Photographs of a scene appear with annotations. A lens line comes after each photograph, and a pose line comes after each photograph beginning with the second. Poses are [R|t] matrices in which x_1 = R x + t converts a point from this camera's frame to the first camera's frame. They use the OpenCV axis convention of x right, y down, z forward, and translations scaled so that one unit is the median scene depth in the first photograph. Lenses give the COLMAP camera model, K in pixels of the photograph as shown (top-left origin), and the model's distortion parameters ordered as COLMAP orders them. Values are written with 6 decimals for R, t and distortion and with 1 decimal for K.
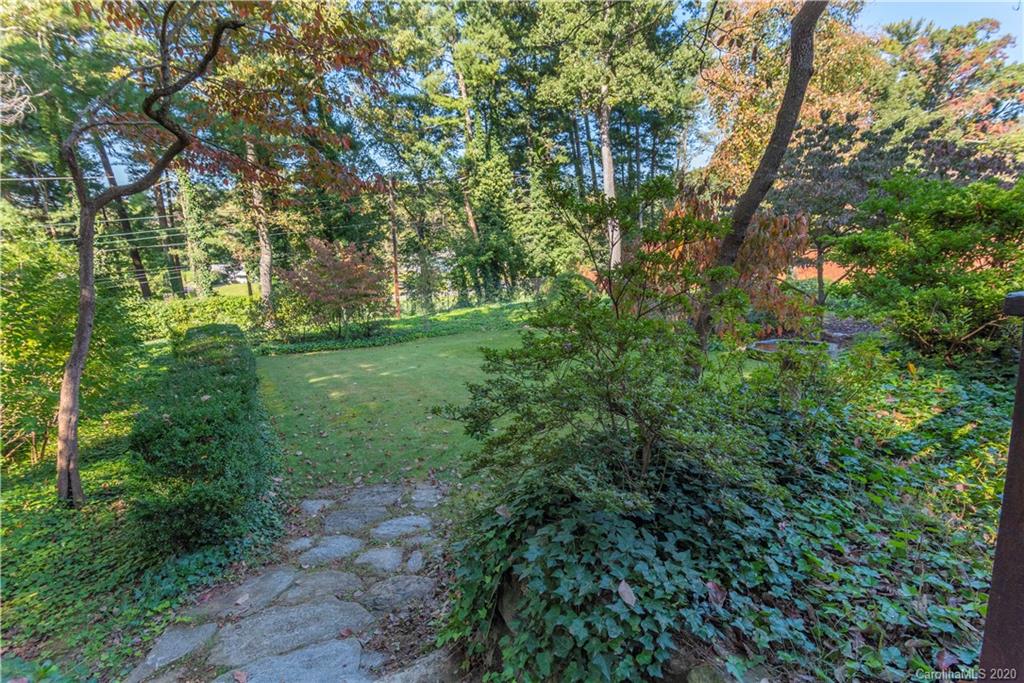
lens RADIAL K [[501.7, 0, 512.6], [0, 501.7, 343.9], [0, 0, 1]] dist [0.015987, -0.001328]
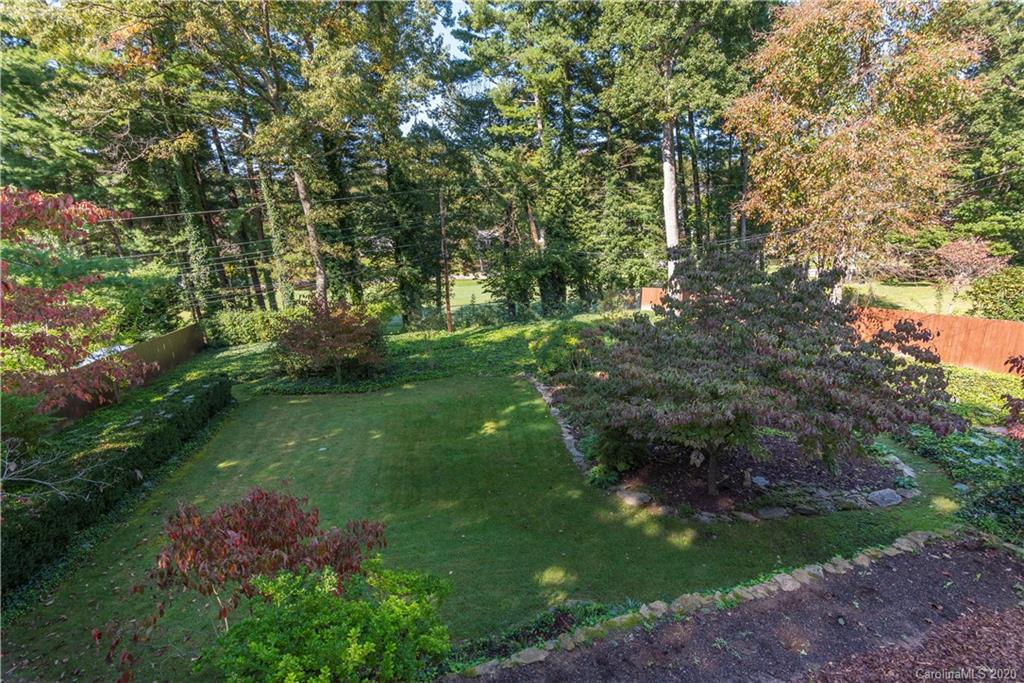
lens RADIAL K [[501.7, 0, 509.9], [0, 501.7, 344.1], [0, 0, 1]] dist [0.015987, -0.001328]
pose [[0.955410, 0.082724, -0.283458, 0.164325], [-0.062053, 0.994768, 0.081160, -0.101290], [0.288688, -0.059952, 0.955544, 0.033644]]
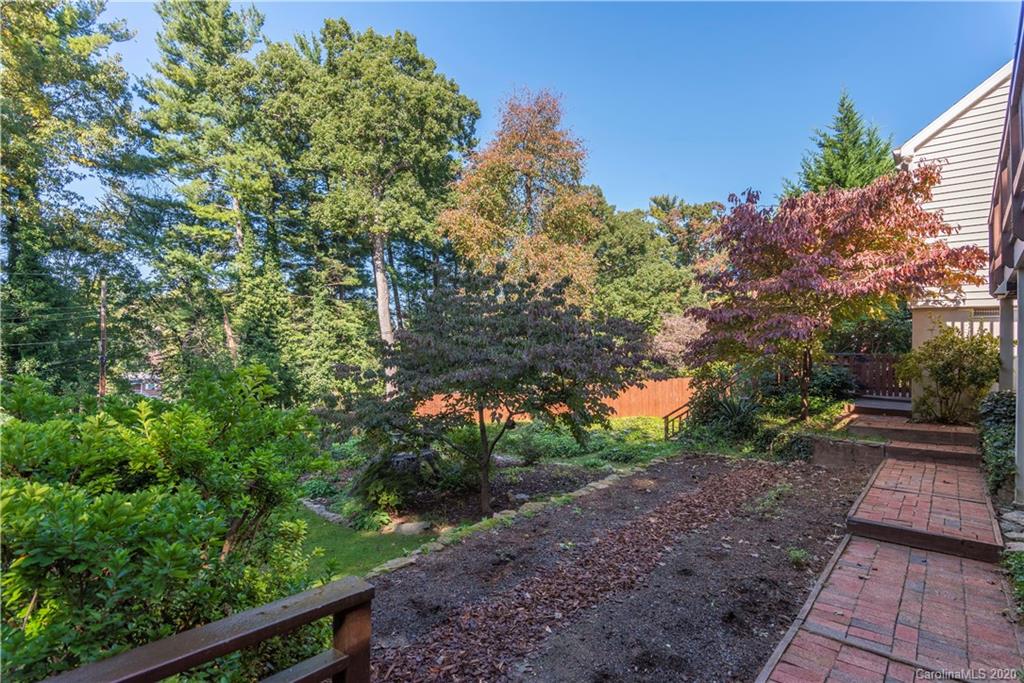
lens RADIAL K [[512.8, 0, 511.4], [0, 512.8, 342.5], [0, 0, 1]] dist [0.002767, -0.000638]
pose [[0.959199, 0.037783, 0.280197, 0.129649], [0.027704, 0.973701, -0.226137, -0.029017], [-0.281372, 0.224673, 0.932926, 0.040202]]
